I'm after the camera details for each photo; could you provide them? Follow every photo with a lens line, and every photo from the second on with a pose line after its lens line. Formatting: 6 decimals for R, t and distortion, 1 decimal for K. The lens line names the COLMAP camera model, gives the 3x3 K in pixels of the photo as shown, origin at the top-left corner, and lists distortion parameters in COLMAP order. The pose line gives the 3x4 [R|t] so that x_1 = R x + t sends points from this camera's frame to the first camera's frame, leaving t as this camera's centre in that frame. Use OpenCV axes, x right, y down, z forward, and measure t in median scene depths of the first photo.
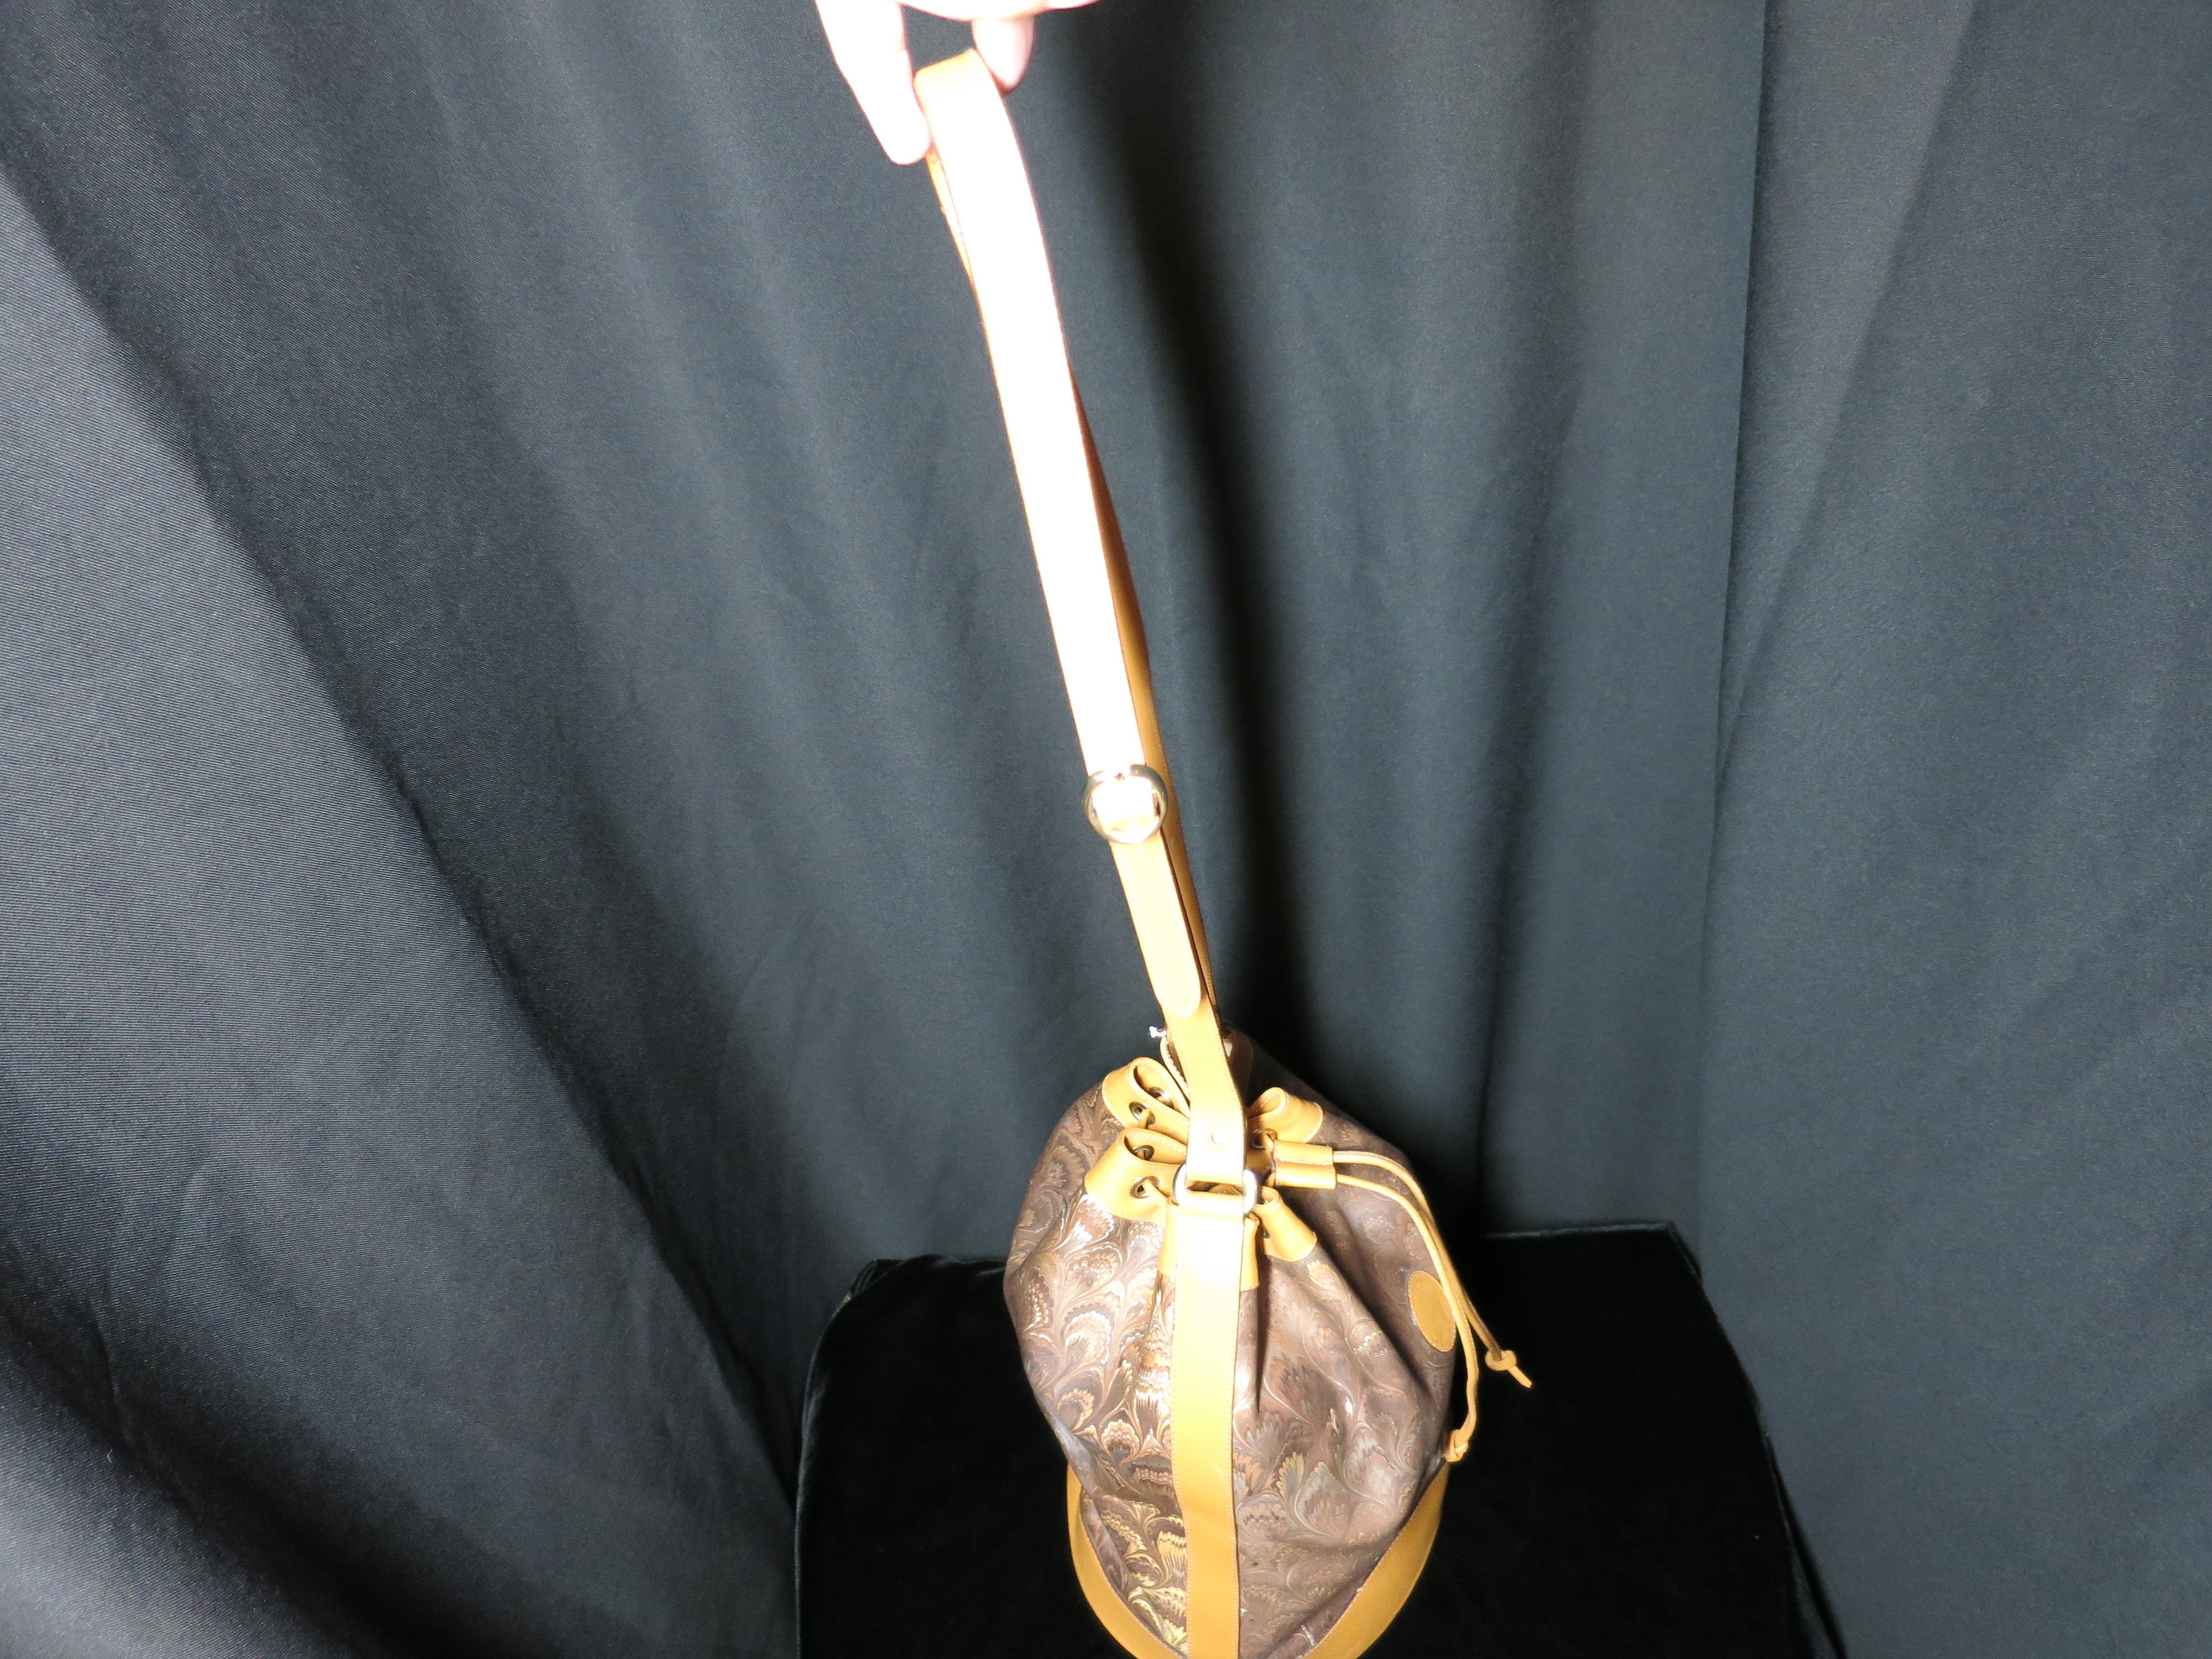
lens RADIAL K [[1650.0, 0, 1106.0], [0, 1650.0, 829.5], [0, 0, 1]] dist [-0.041178, 0.000993]
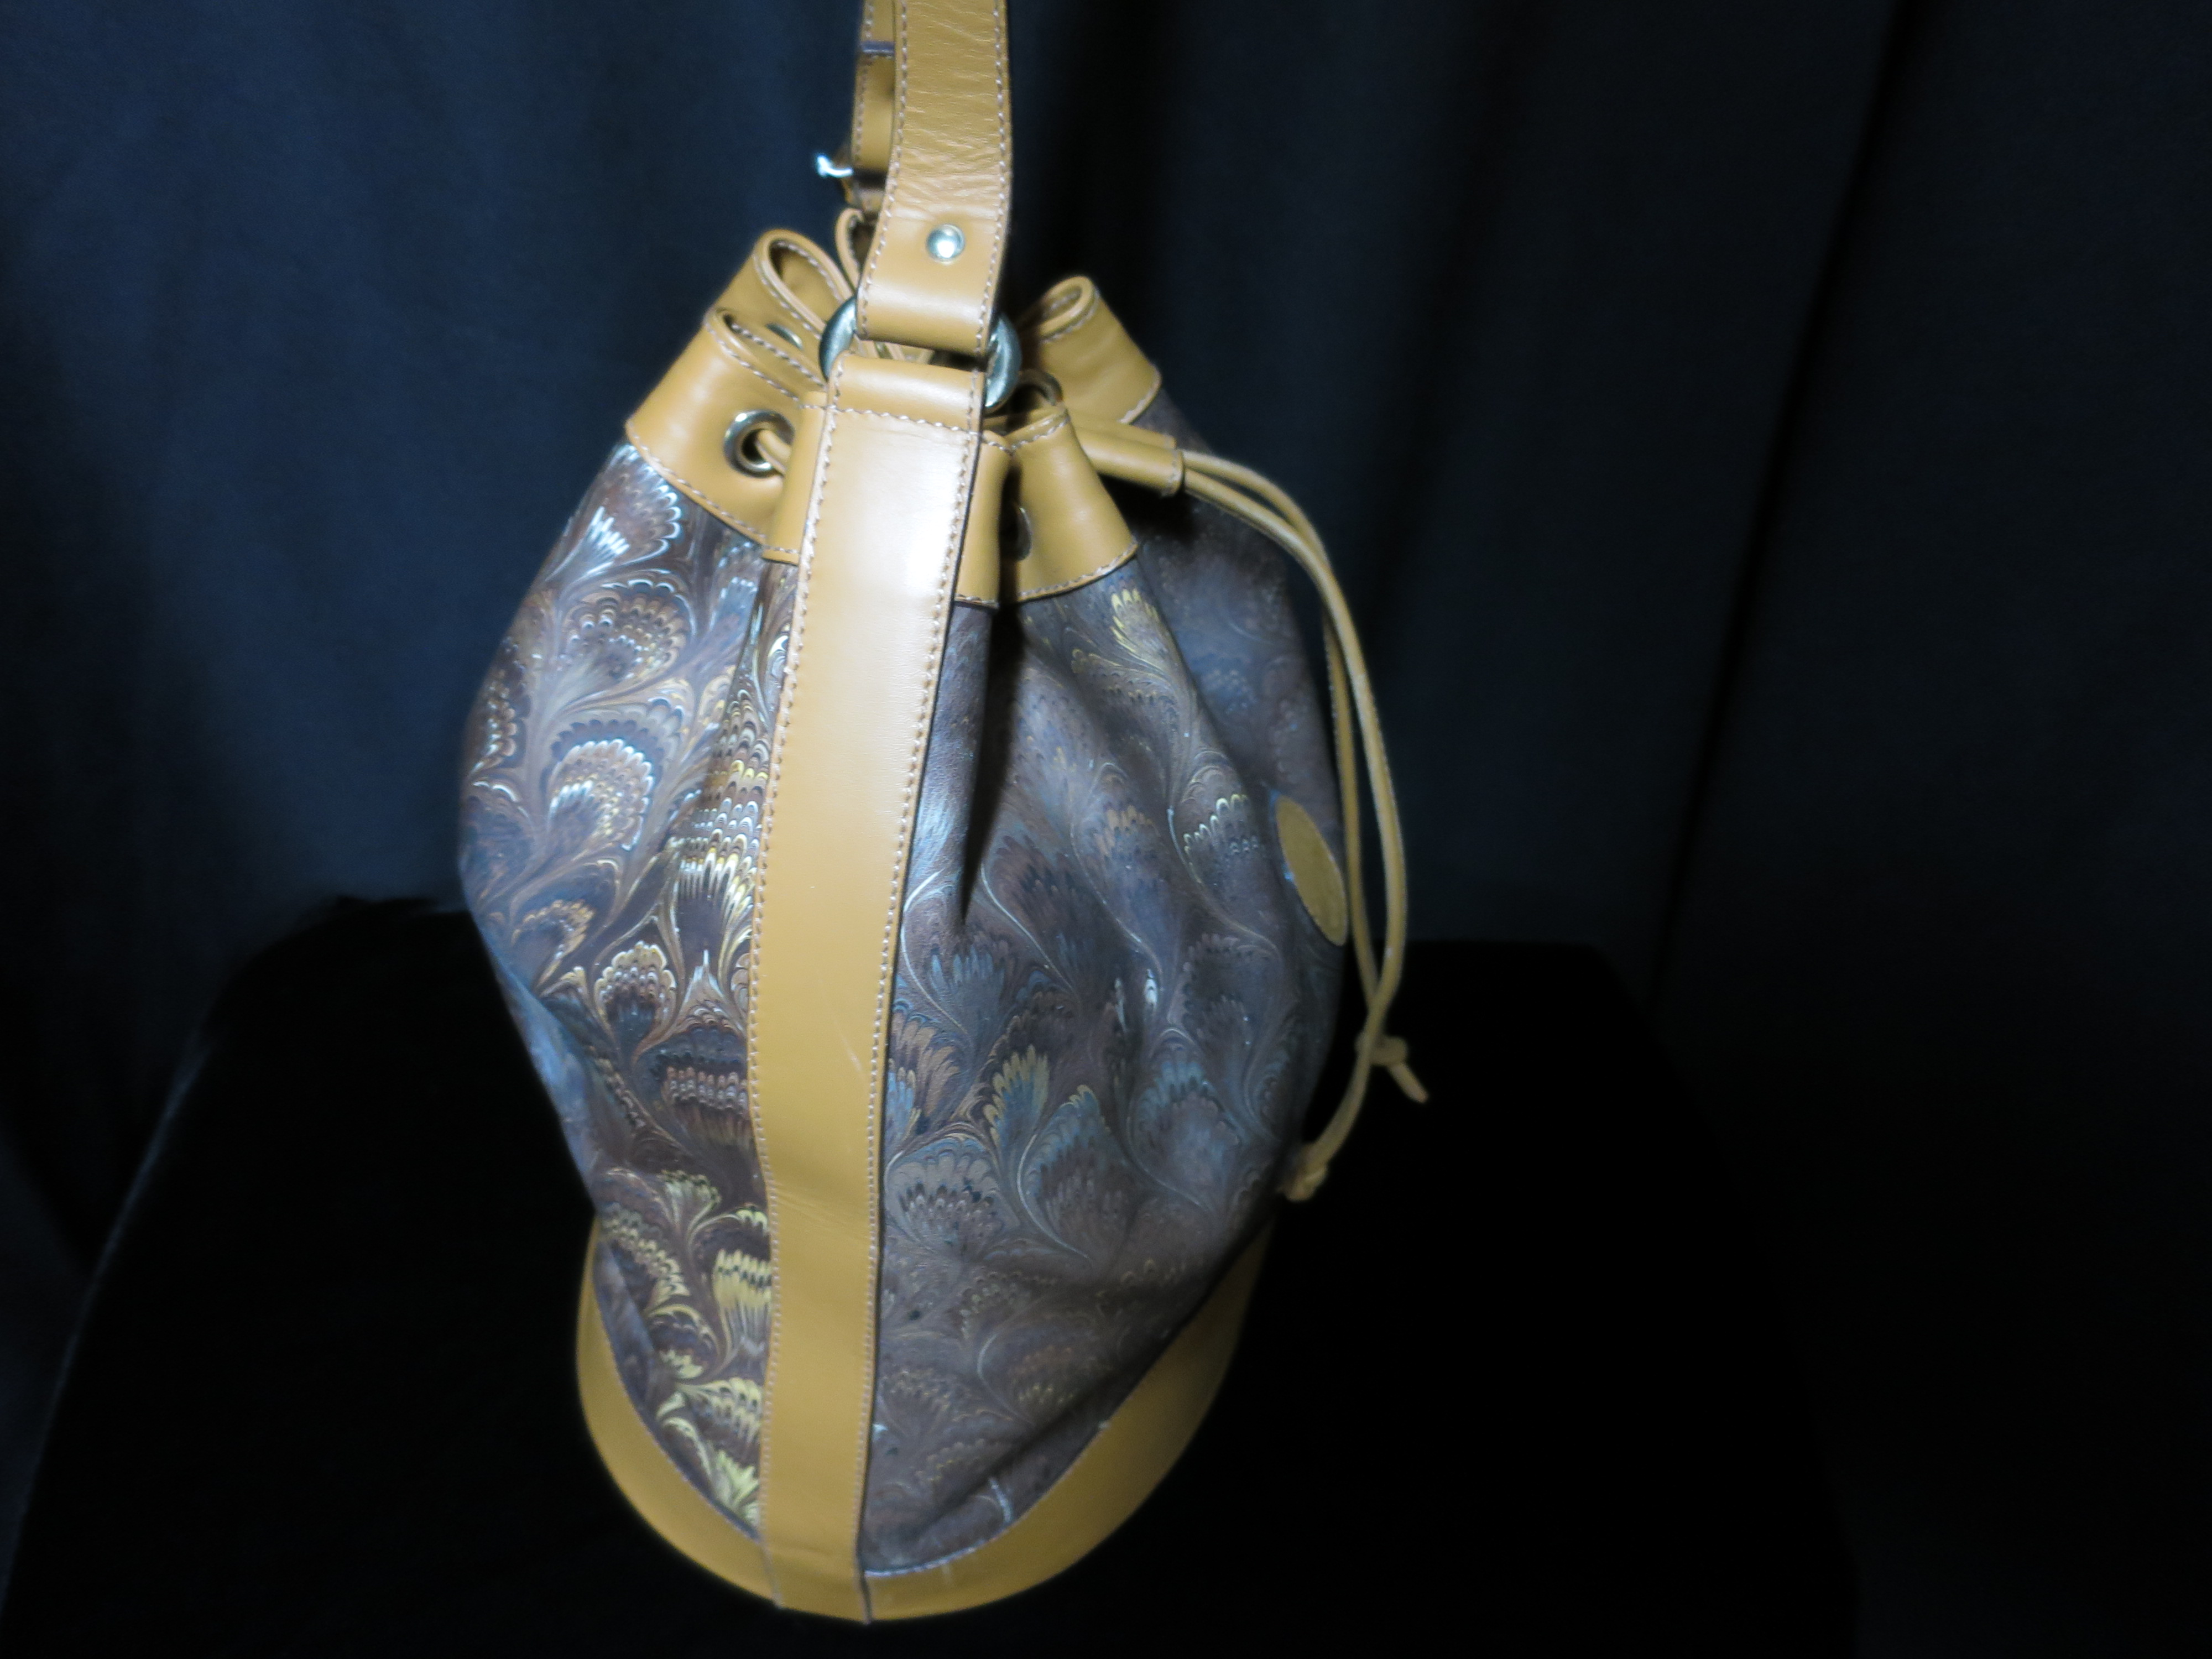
lens RADIAL K [[1650.0, 0, 1106.0], [0, 1650.0, 829.5], [0, 0, 1]] dist [-0.041178, 0.000993]
pose [[0.980320, 0.109406, 0.164326, 0.052967], [-0.110617, 0.993862, -0.001794, 0.307976], [-0.163514, -0.016418, 0.986404, 0.537283]]
